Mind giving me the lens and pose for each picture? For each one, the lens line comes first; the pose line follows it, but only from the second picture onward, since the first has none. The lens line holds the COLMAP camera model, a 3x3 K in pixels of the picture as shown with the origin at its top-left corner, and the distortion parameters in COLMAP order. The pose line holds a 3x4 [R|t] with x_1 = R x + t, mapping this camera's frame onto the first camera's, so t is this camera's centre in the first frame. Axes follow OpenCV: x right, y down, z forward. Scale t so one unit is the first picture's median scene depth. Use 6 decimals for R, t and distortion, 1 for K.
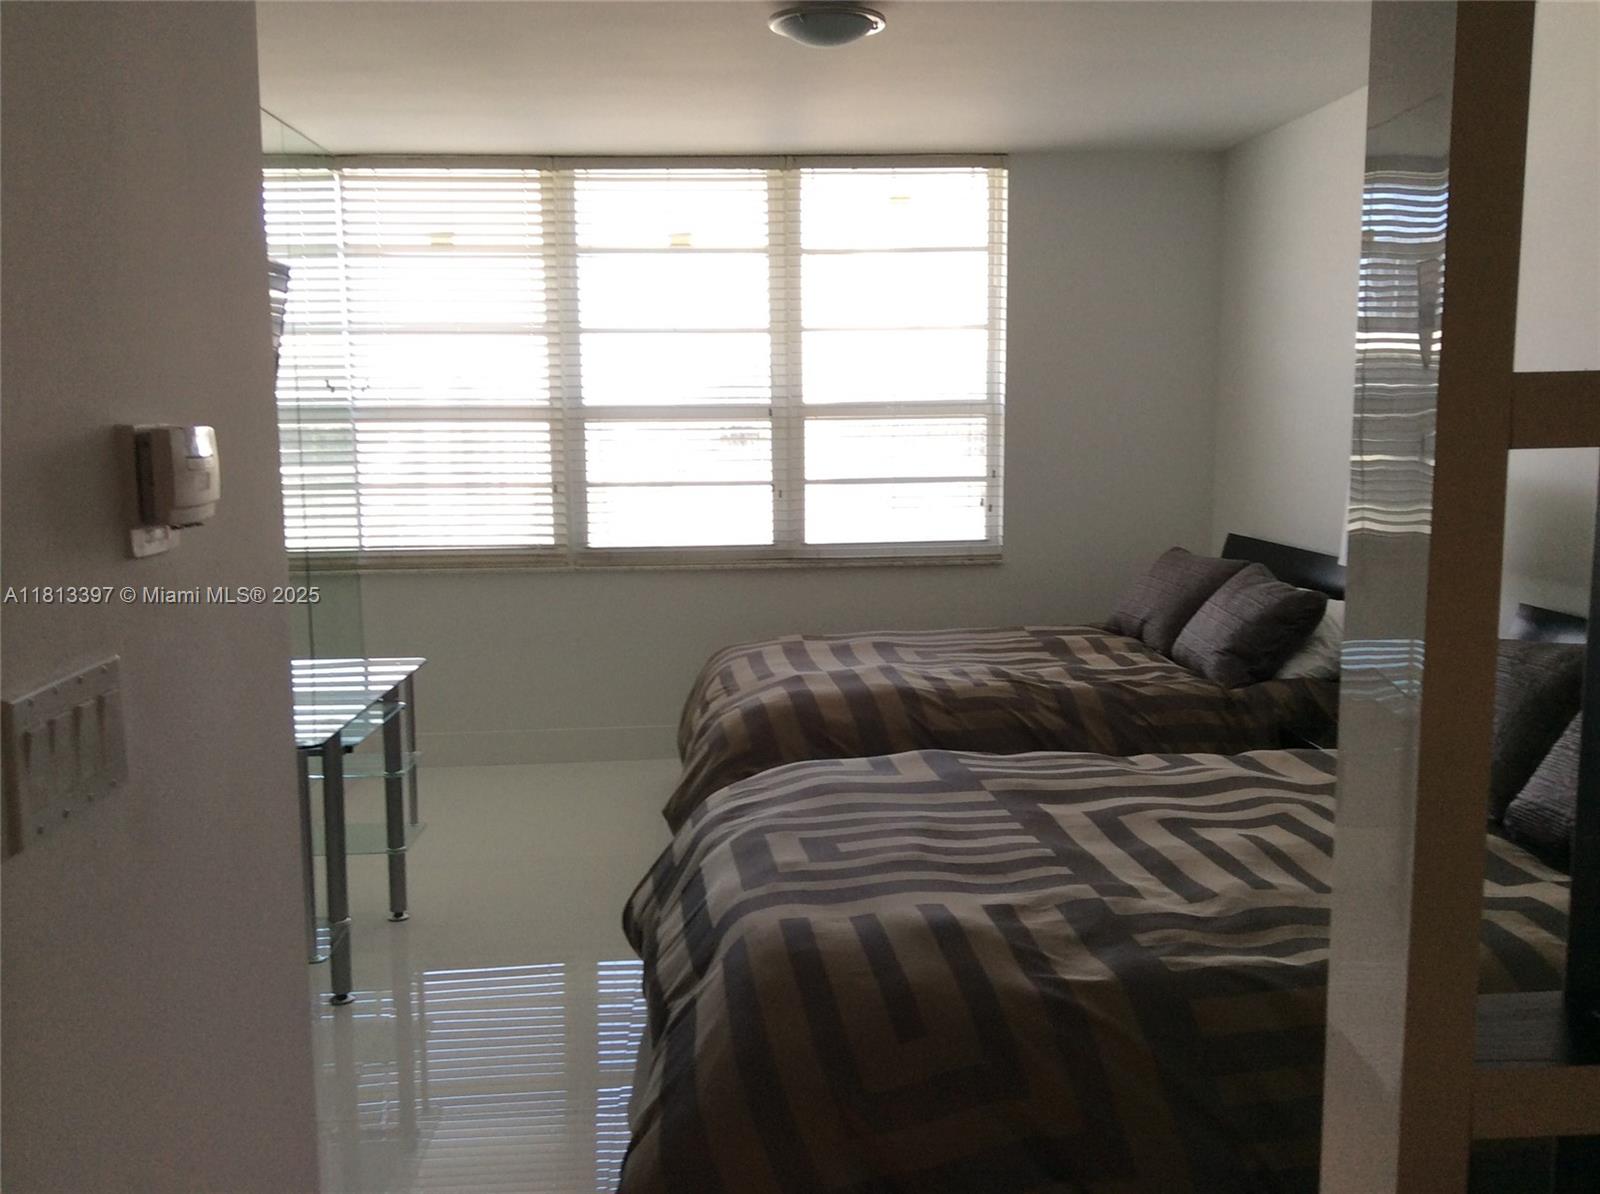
lens RADIAL K [[1554.2, 0, 800.0], [0, 1554.2, 597.0], [0, 0, 1]] dist [0.001722, -0.004052]
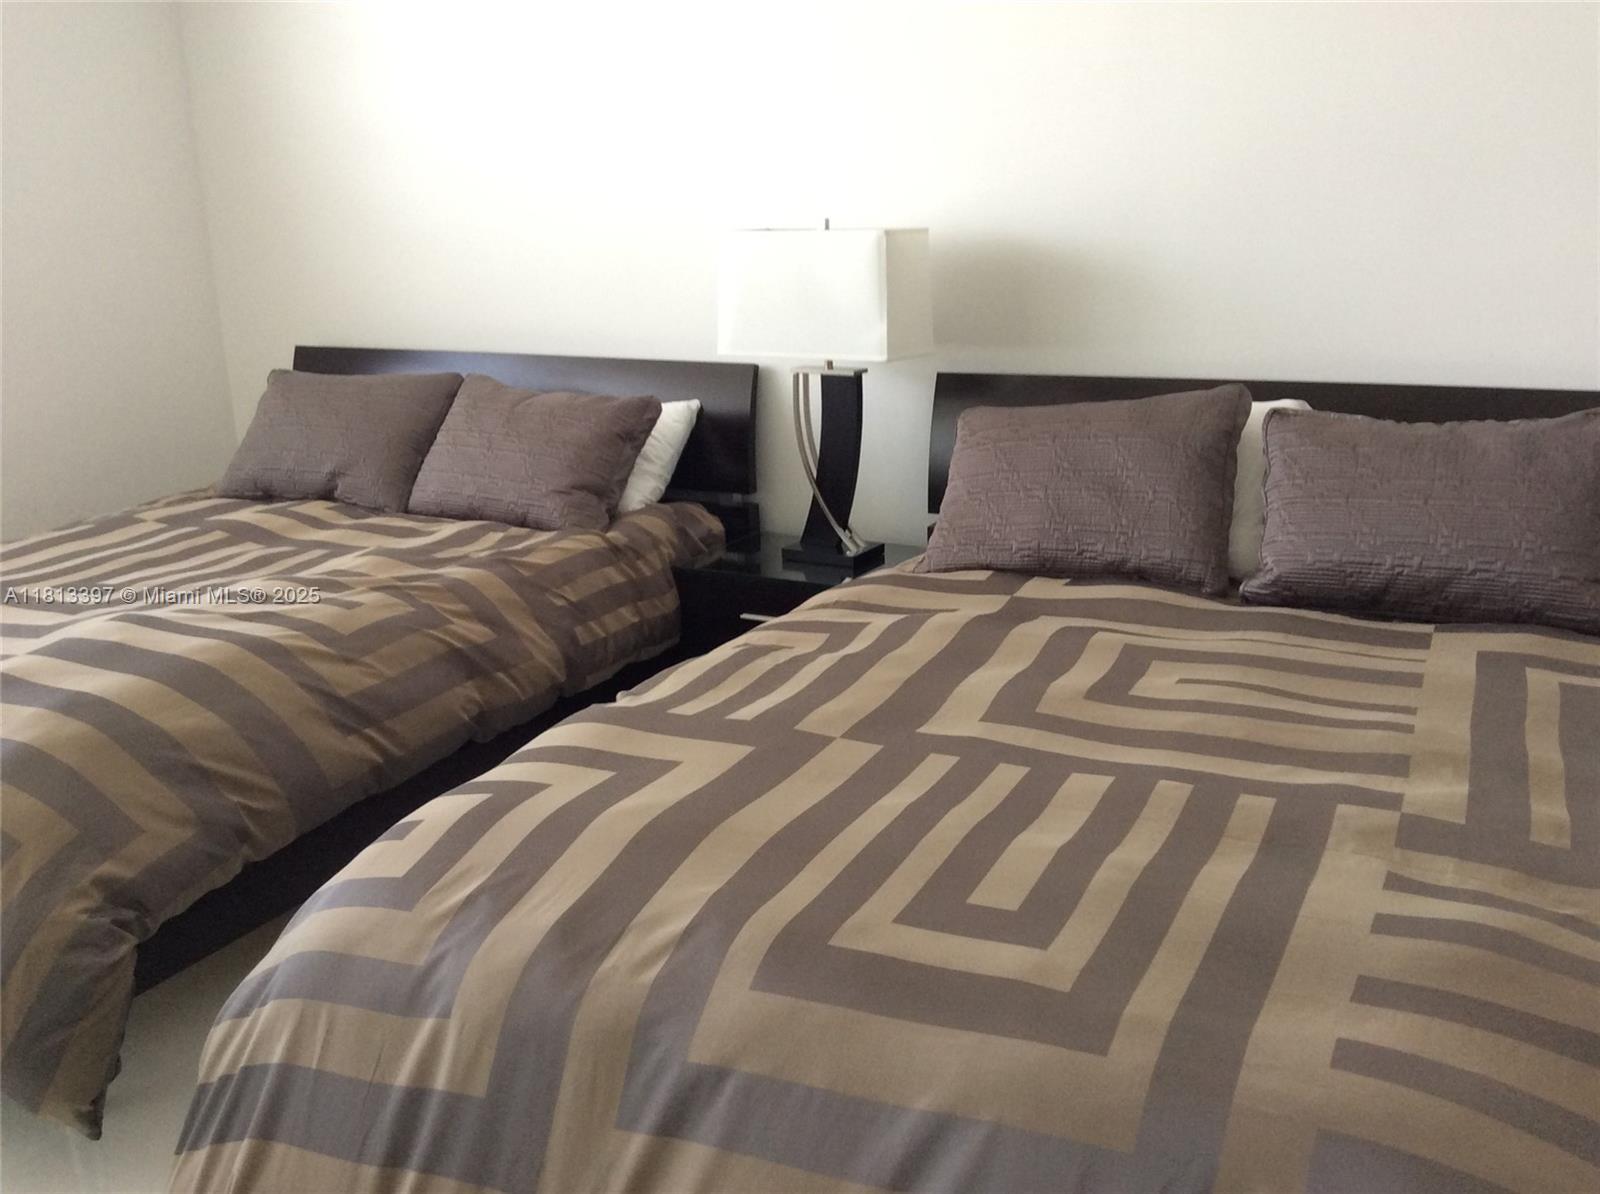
lens RADIAL K [[1554.2, 0, 800.0], [0, 1554.2, 597.0], [0, 0, 1]] dist [0.001722, -0.004052]
pose [[0.538599, -0.225473, 0.811833, -0.397666], [0.138228, 0.974120, 0.178840, -0.043408], [-0.831146, 0.015895, 0.555827, 0.721146]]
